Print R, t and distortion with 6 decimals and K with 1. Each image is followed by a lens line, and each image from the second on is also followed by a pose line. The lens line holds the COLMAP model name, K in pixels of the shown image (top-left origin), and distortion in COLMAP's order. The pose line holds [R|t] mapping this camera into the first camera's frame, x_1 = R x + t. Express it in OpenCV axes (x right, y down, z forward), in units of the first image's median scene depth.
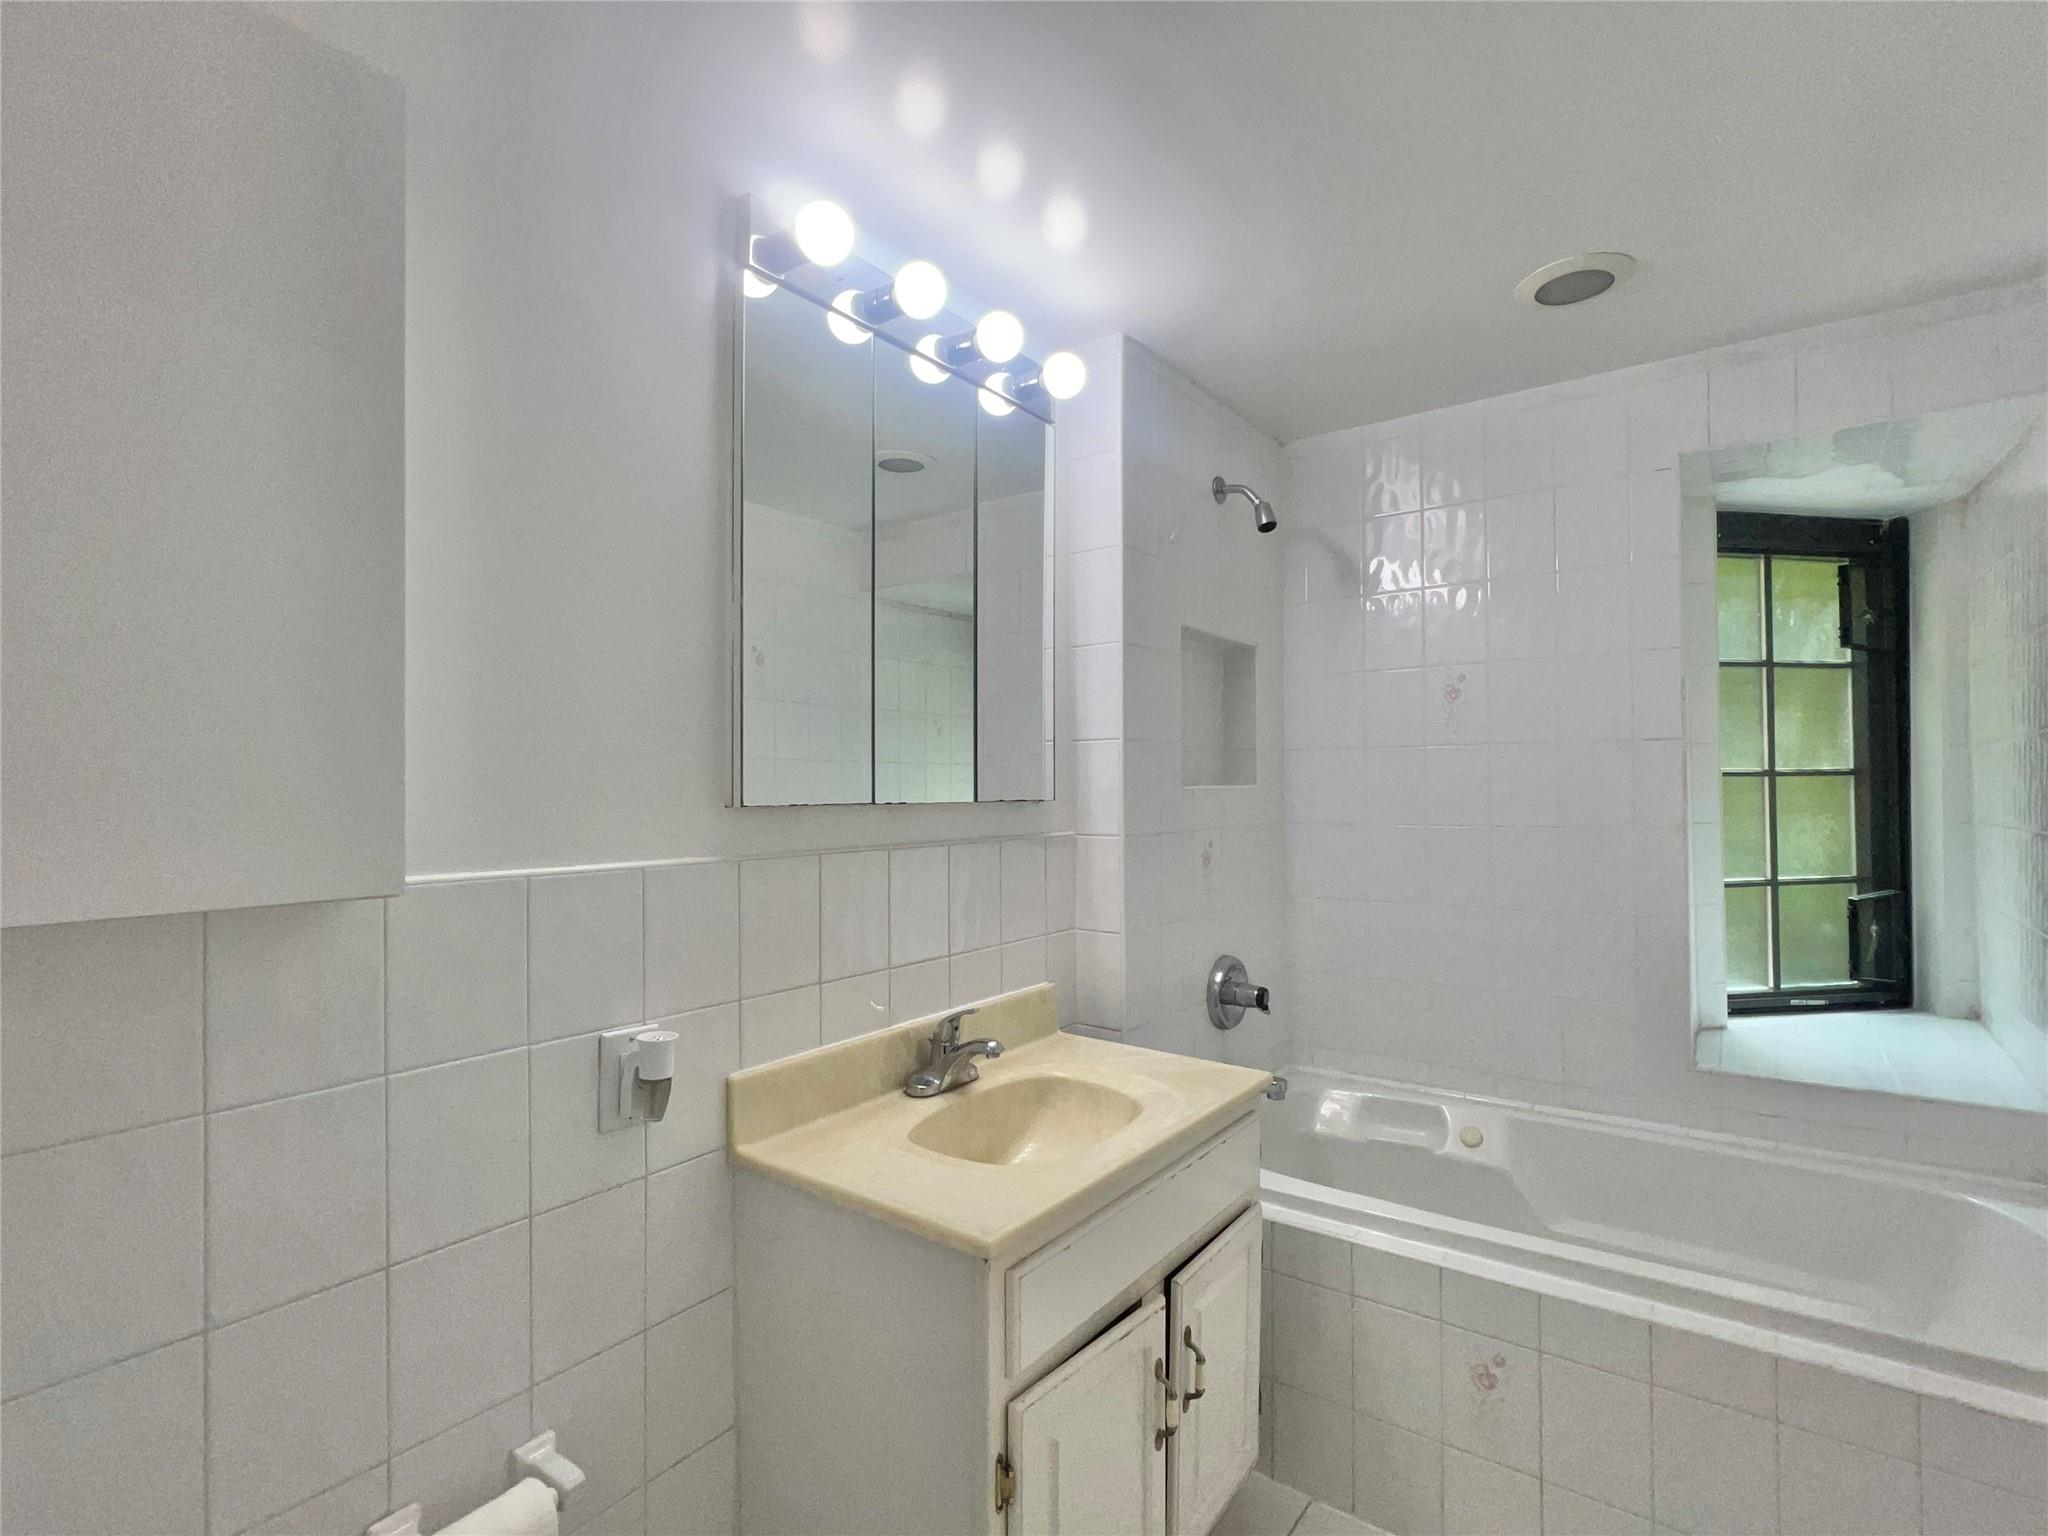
lens RADIAL K [[980.0, 0, 1031.8], [0, 980.0, 774.2], [0, 0, 1]] dist [-0.004250, 0.001376]
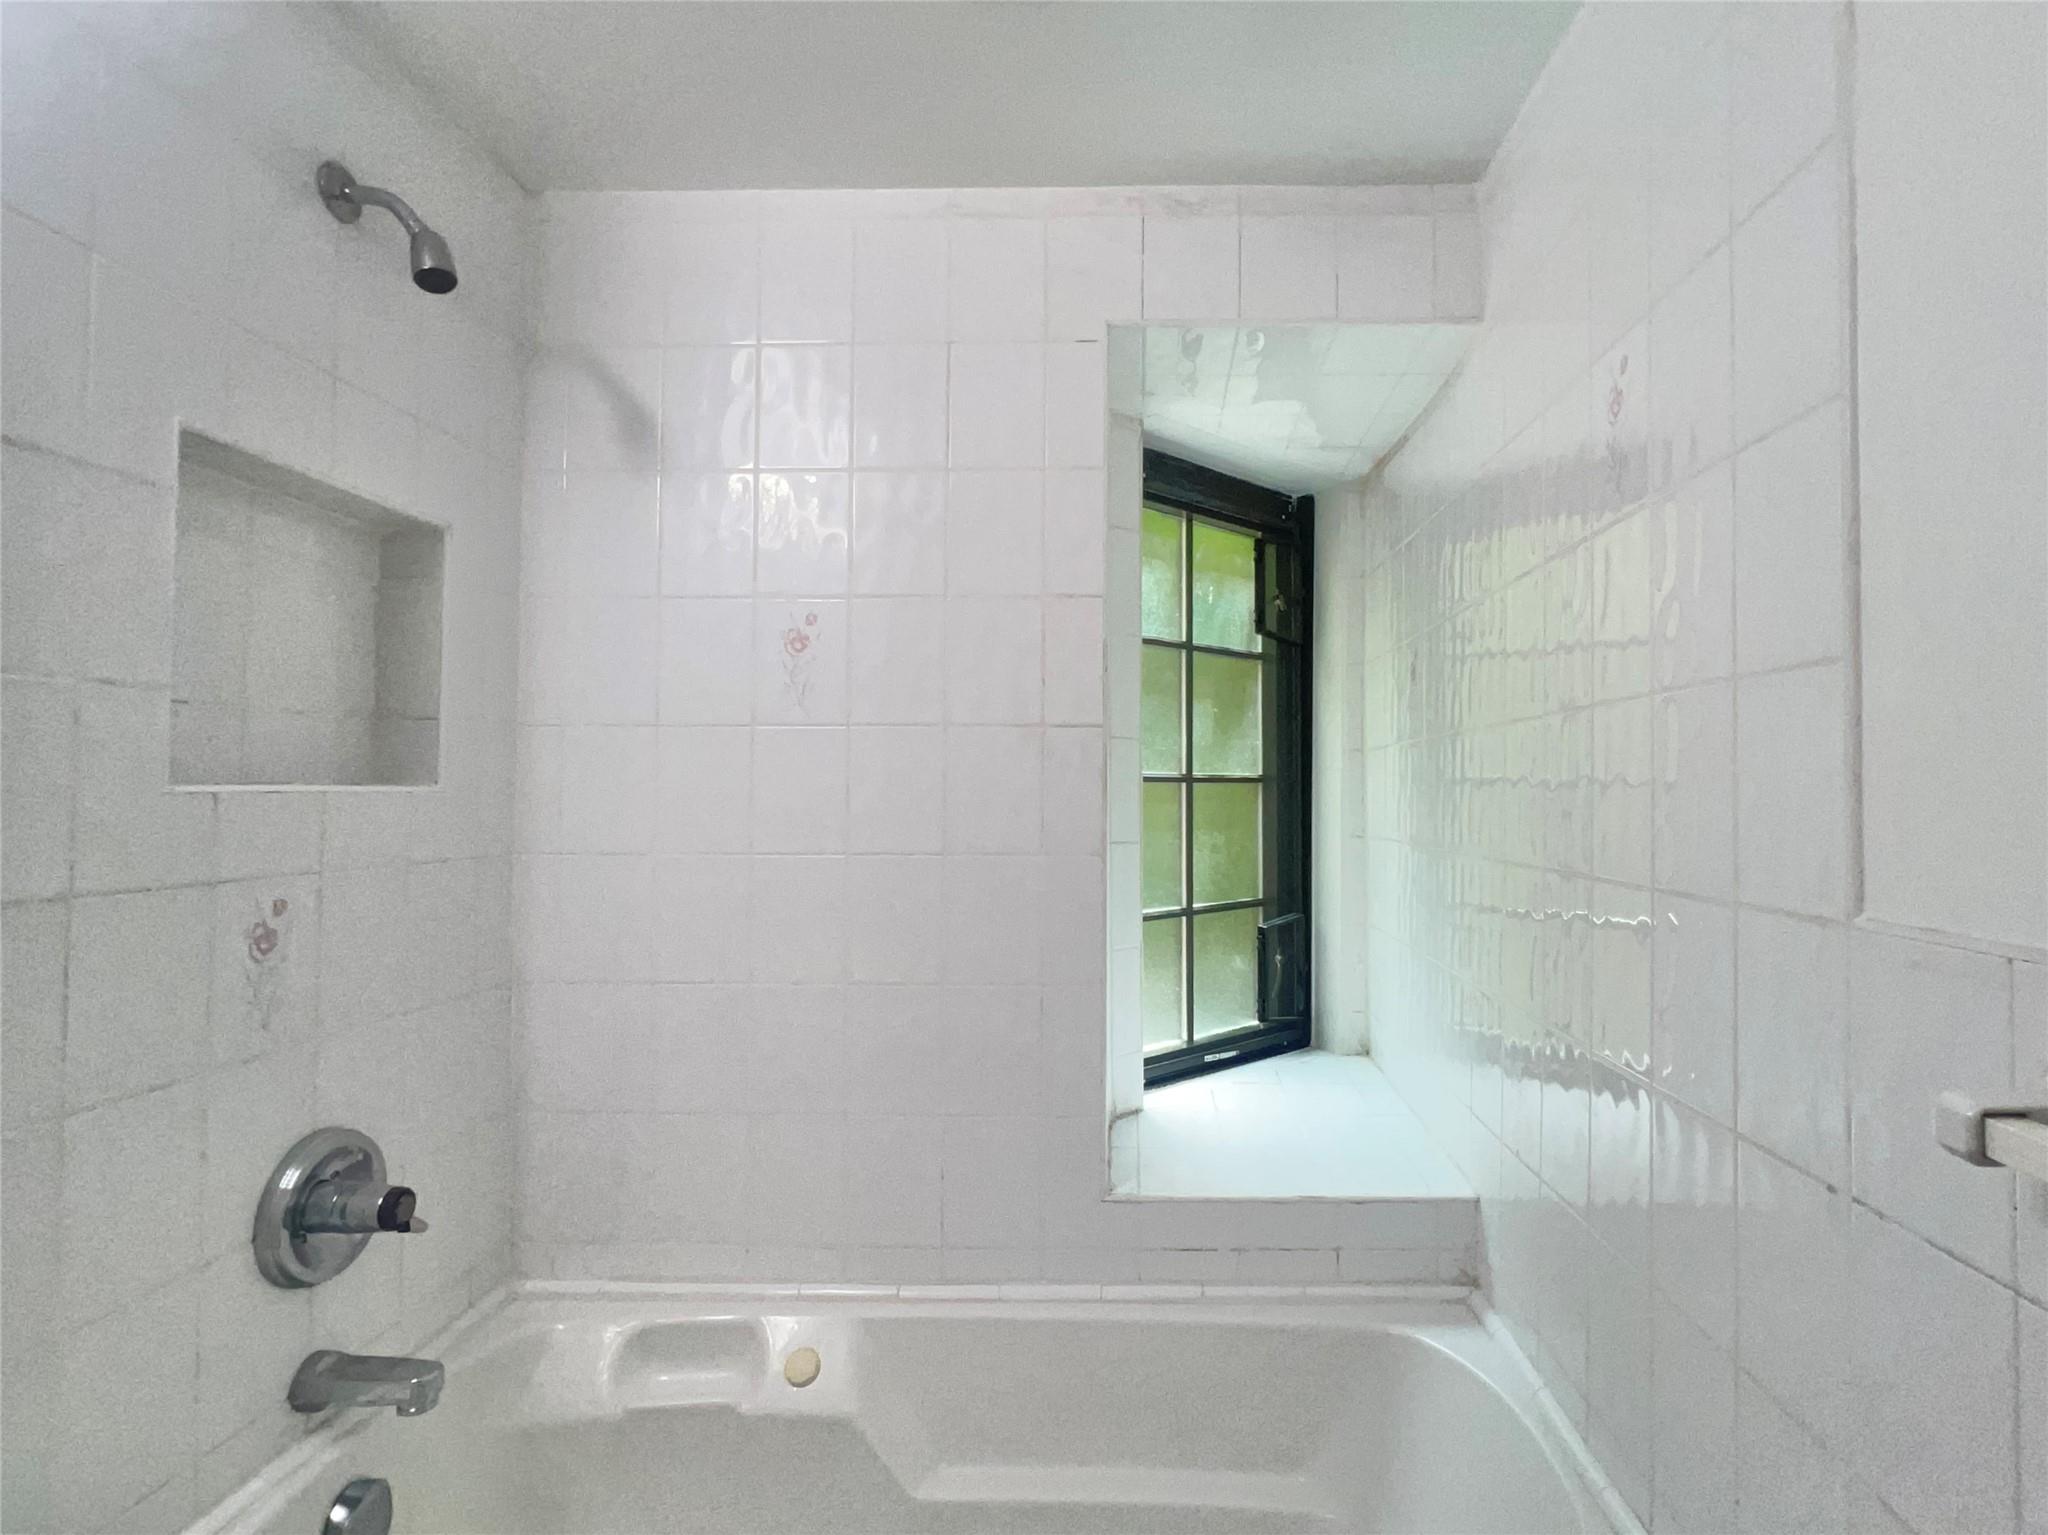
lens RADIAL K [[980.0, 0, 1031.8], [0, 980.0, 773.7], [0, 0, 1]] dist [-0.004250, 0.001376]
pose [[0.864475, 0.019586, 0.502293, 0.233407], [-0.019557, 0.999795, -0.005326, 0.001802], [-0.502295, -0.005219, 0.864681, 0.362909]]
